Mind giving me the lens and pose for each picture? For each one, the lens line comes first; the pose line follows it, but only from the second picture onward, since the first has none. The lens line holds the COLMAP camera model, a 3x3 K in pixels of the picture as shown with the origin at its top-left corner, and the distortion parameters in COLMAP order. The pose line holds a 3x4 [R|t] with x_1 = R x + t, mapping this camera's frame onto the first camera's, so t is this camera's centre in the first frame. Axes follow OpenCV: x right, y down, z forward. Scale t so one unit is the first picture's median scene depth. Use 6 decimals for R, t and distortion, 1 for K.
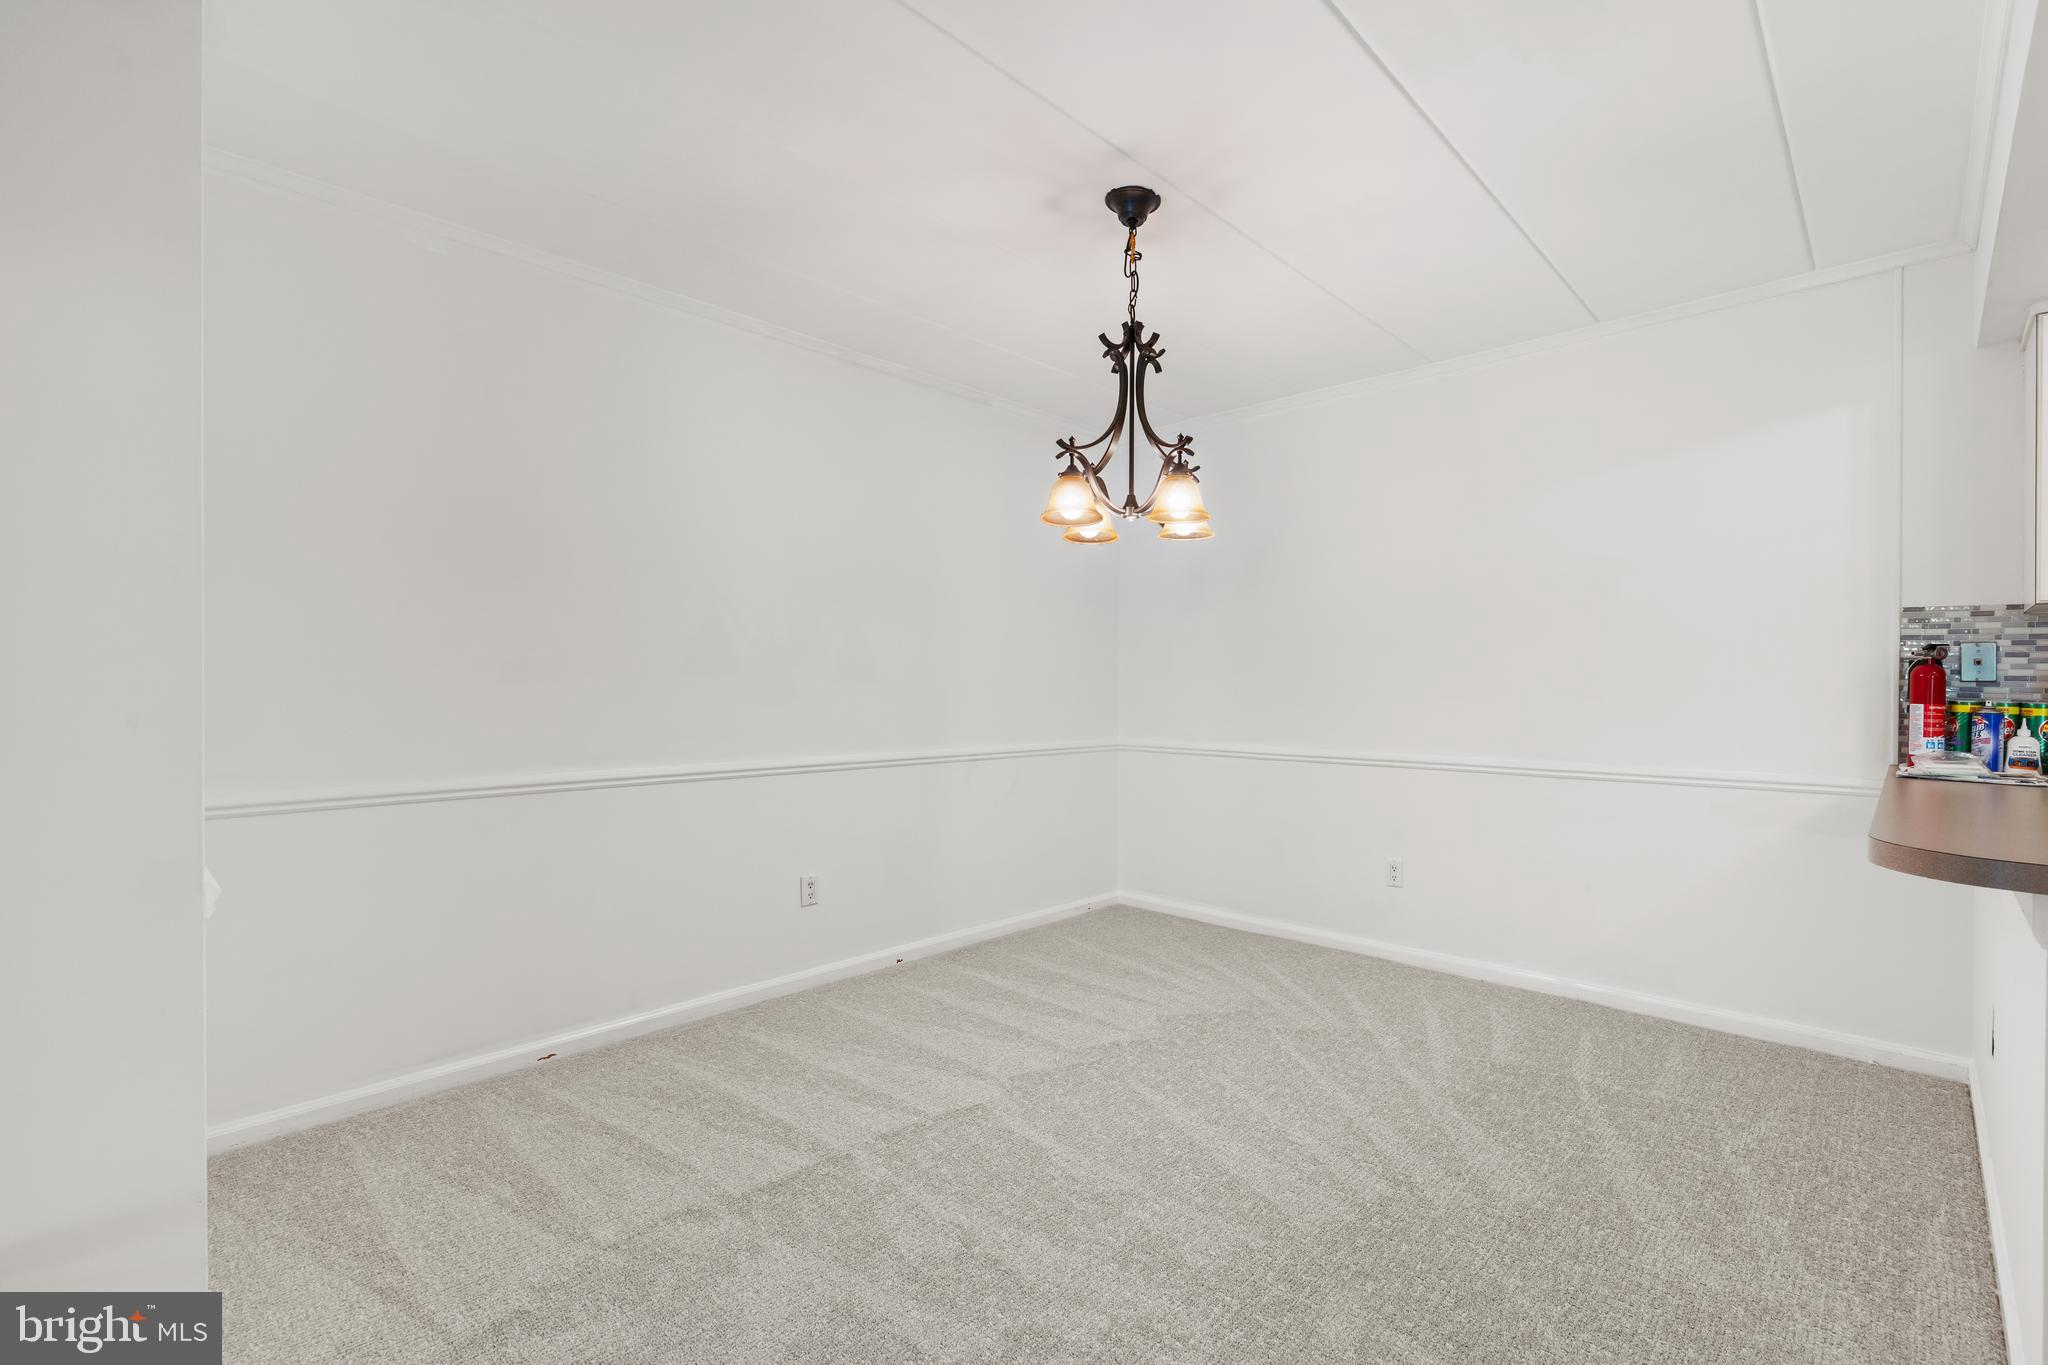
lens RADIAL K [[907.5, 0, 1107.0], [0, 907.5, 684.0], [0, 0, 1]] dist [-0.000061, -0.000438]
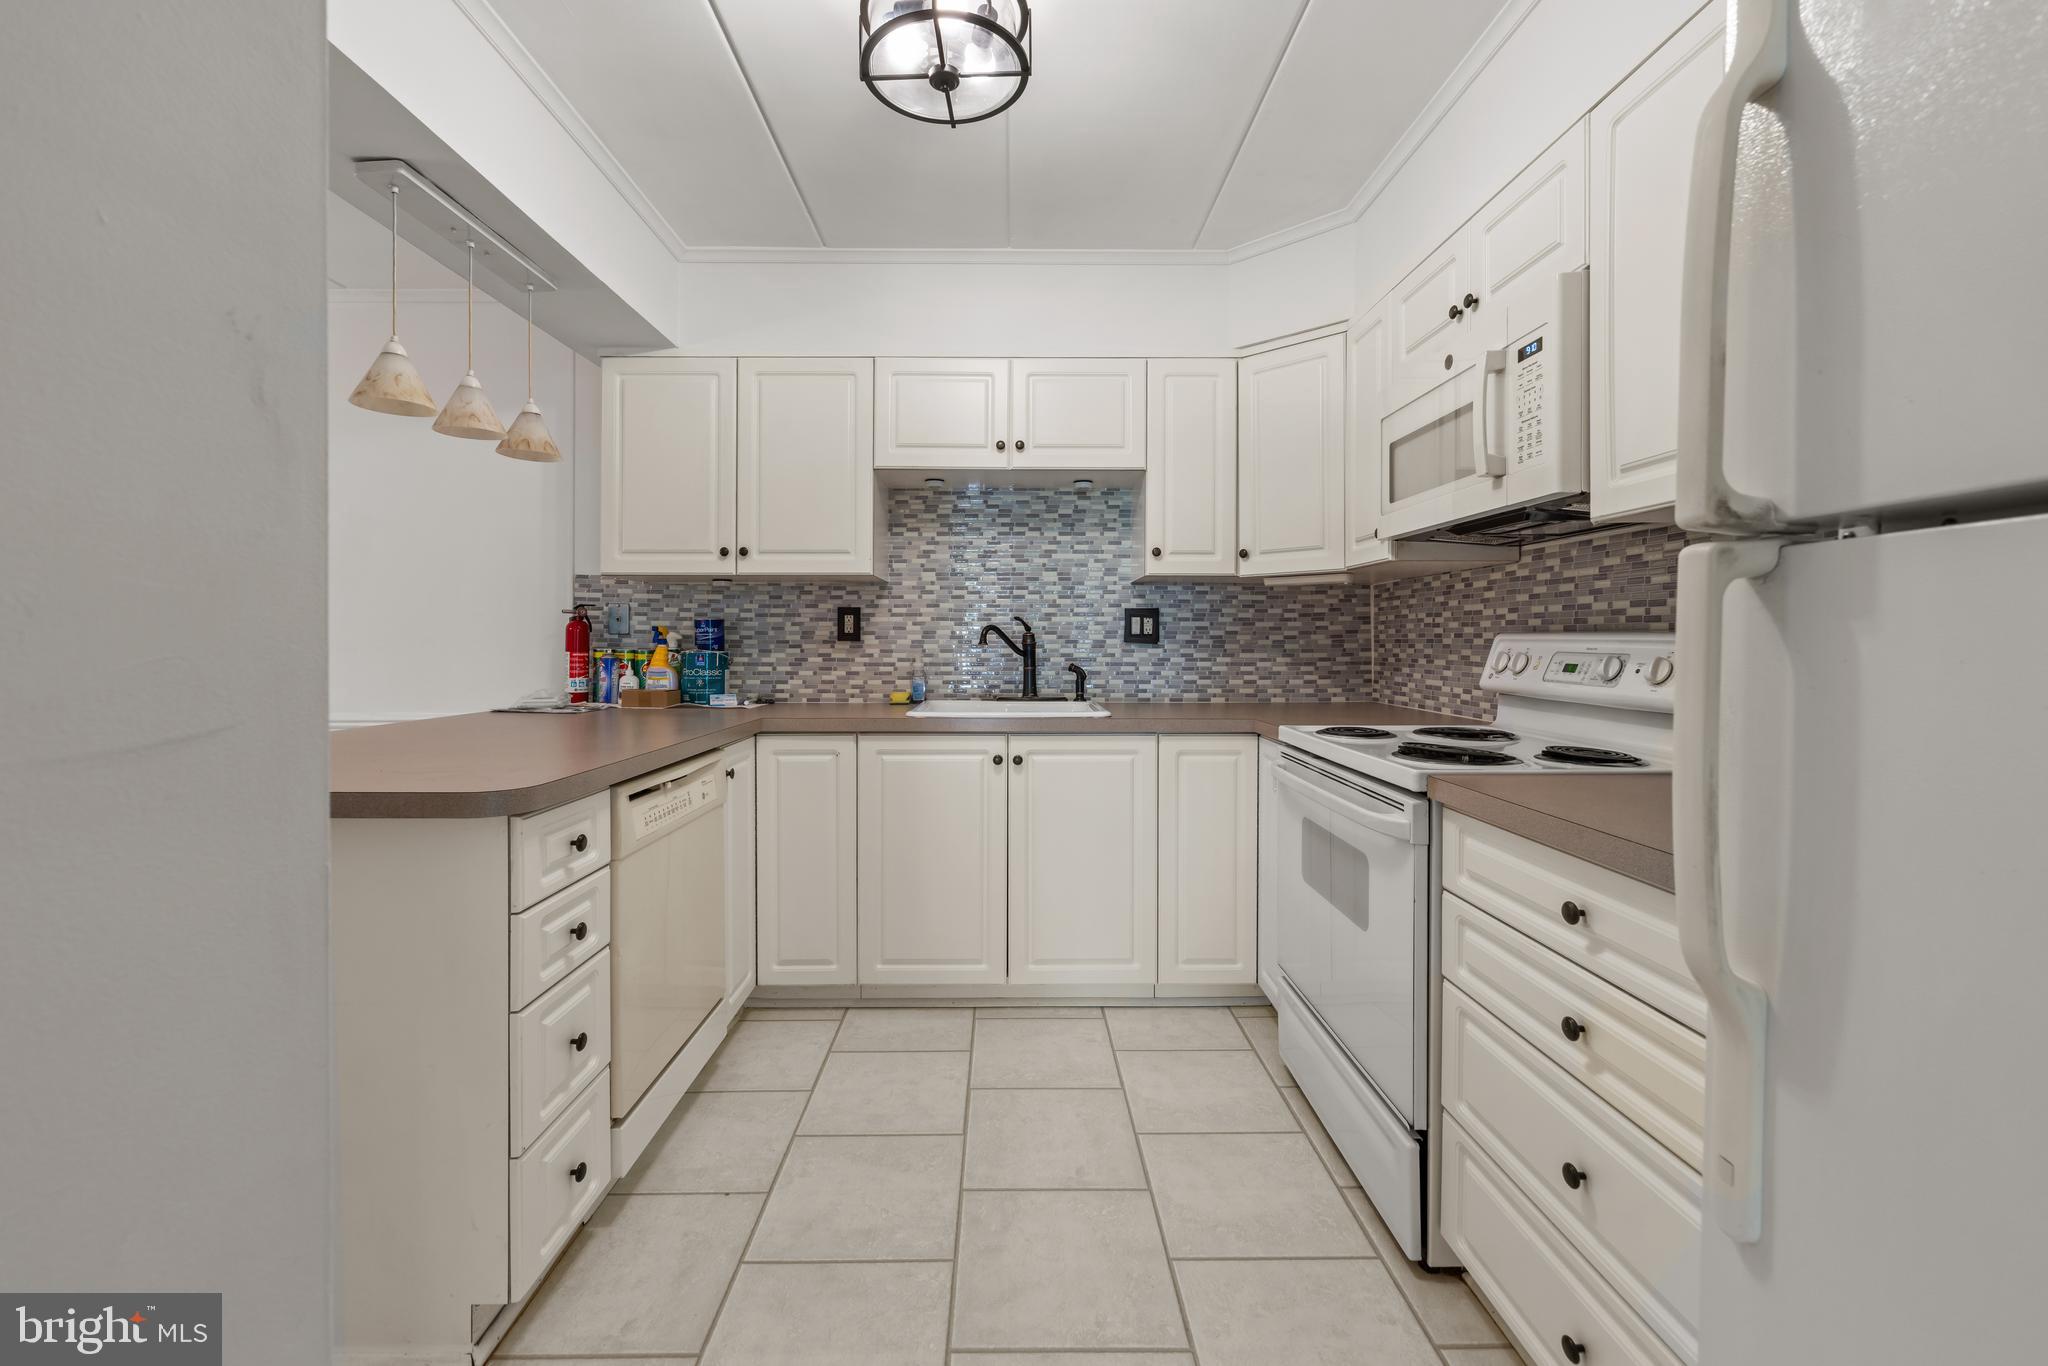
lens RADIAL K [[835.6, 0, 1018.8], [0, 835.6, 645.2], [0, 0, 1]] dist [-0.003784, 0.002019]
pose [[0.752900, -0.005209, 0.658114, 0.607041], [0.000795, 0.999975, 0.007006, 0.005135], [-0.658134, -0.004752, 0.752885, -0.283189]]
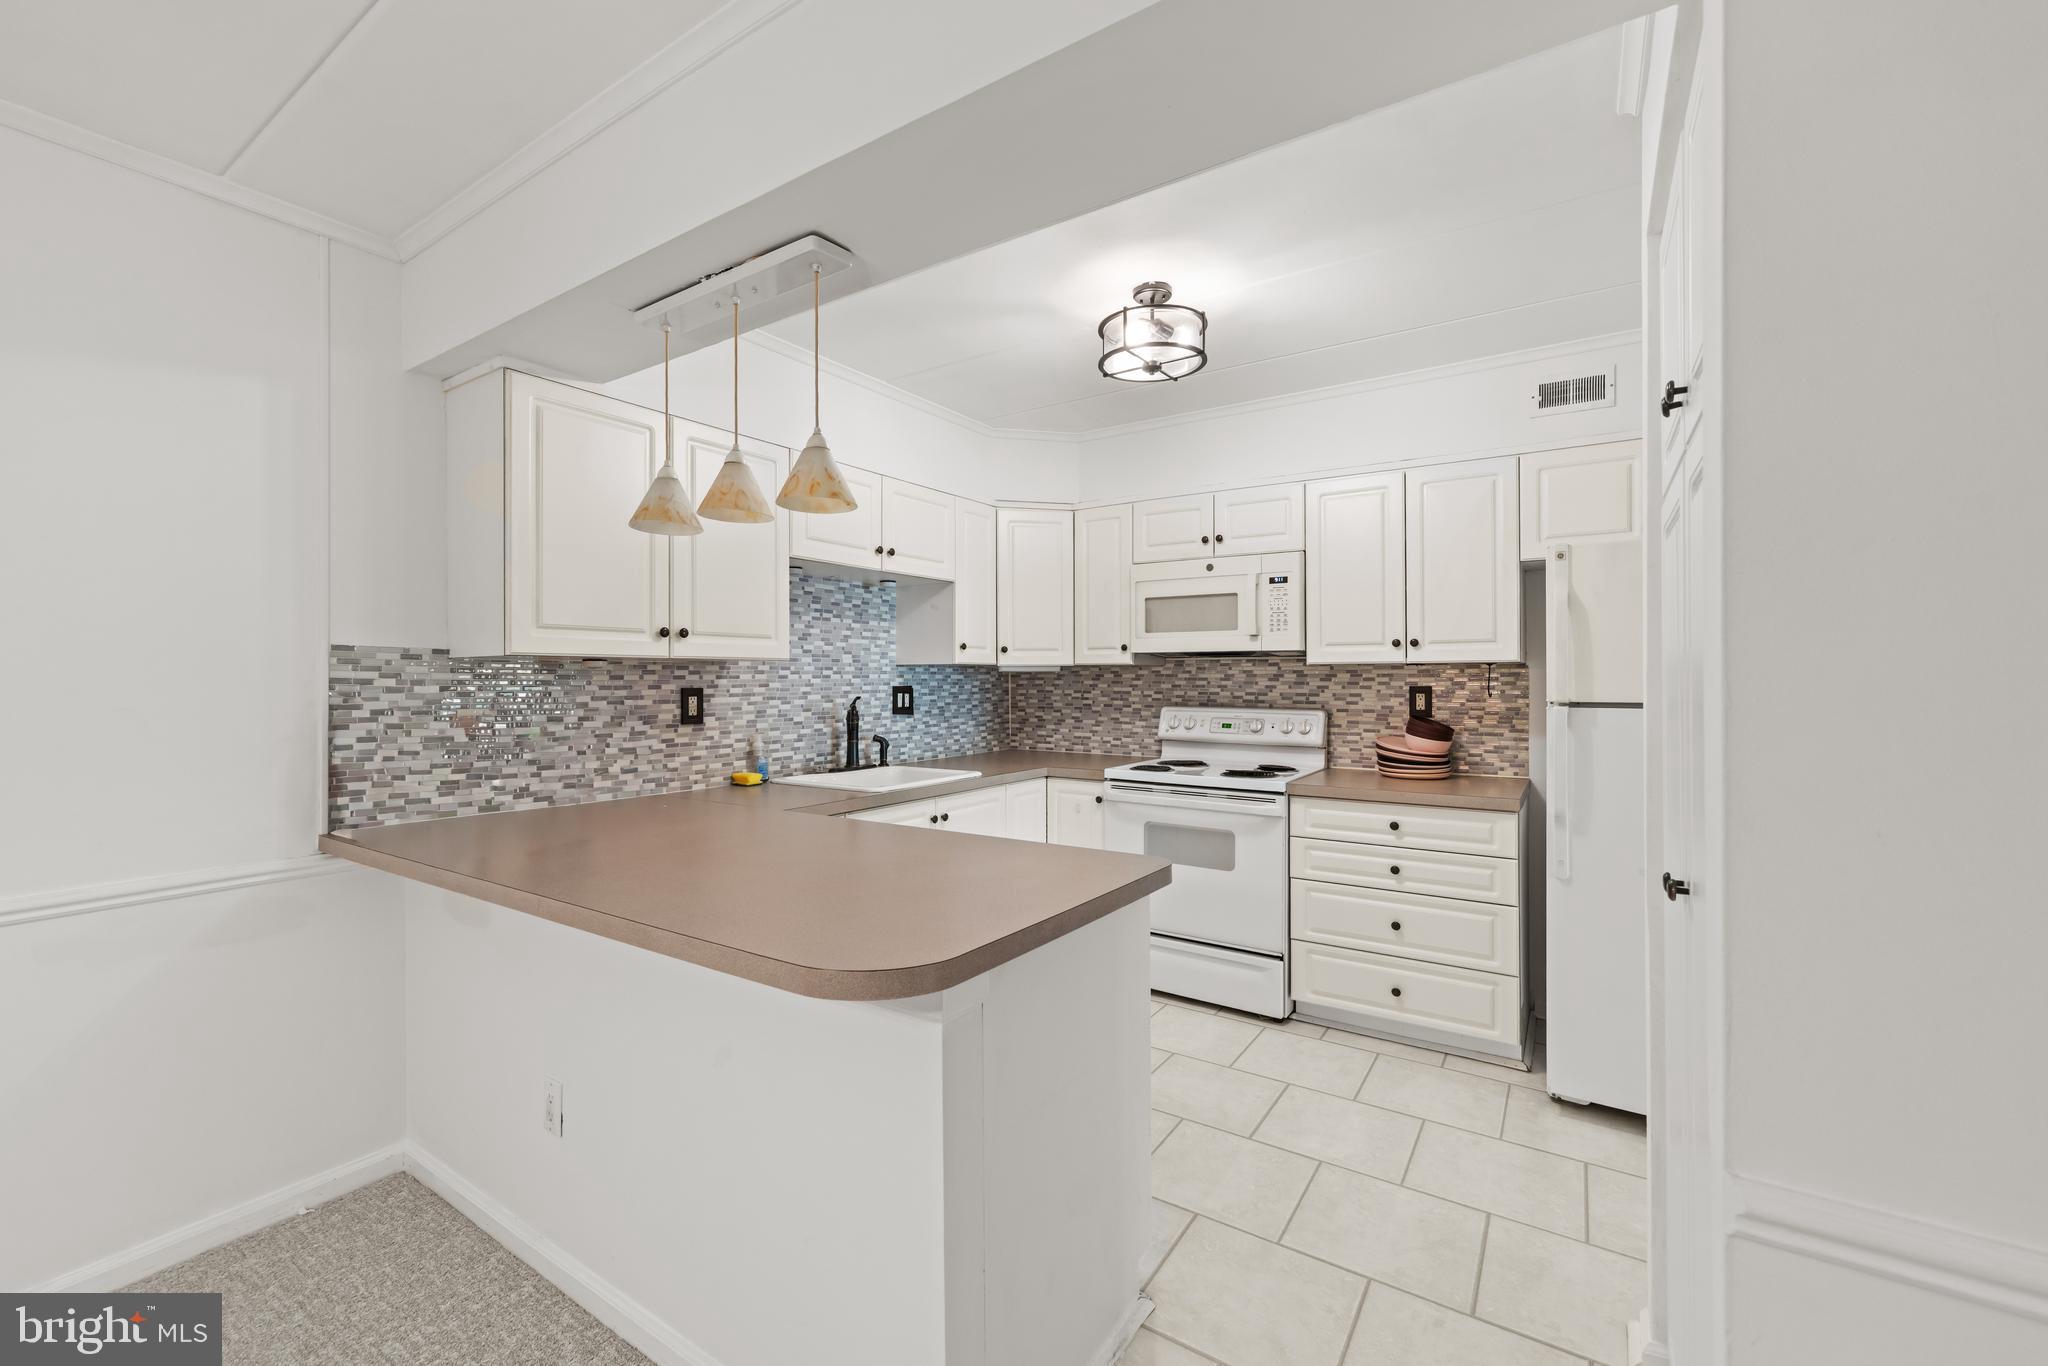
lens RADIAL K [[835.6, 0, 1015.1], [0, 835.6, 677.9], [0, 0, 1]] dist [-0.003784, 0.002019]
pose [[-0.110036, -0.001639, 0.993926, 0.043296], [0.002090, 0.999996, 0.001880, -0.056539], [-0.993925, 0.002284, -0.110032, 0.479182]]
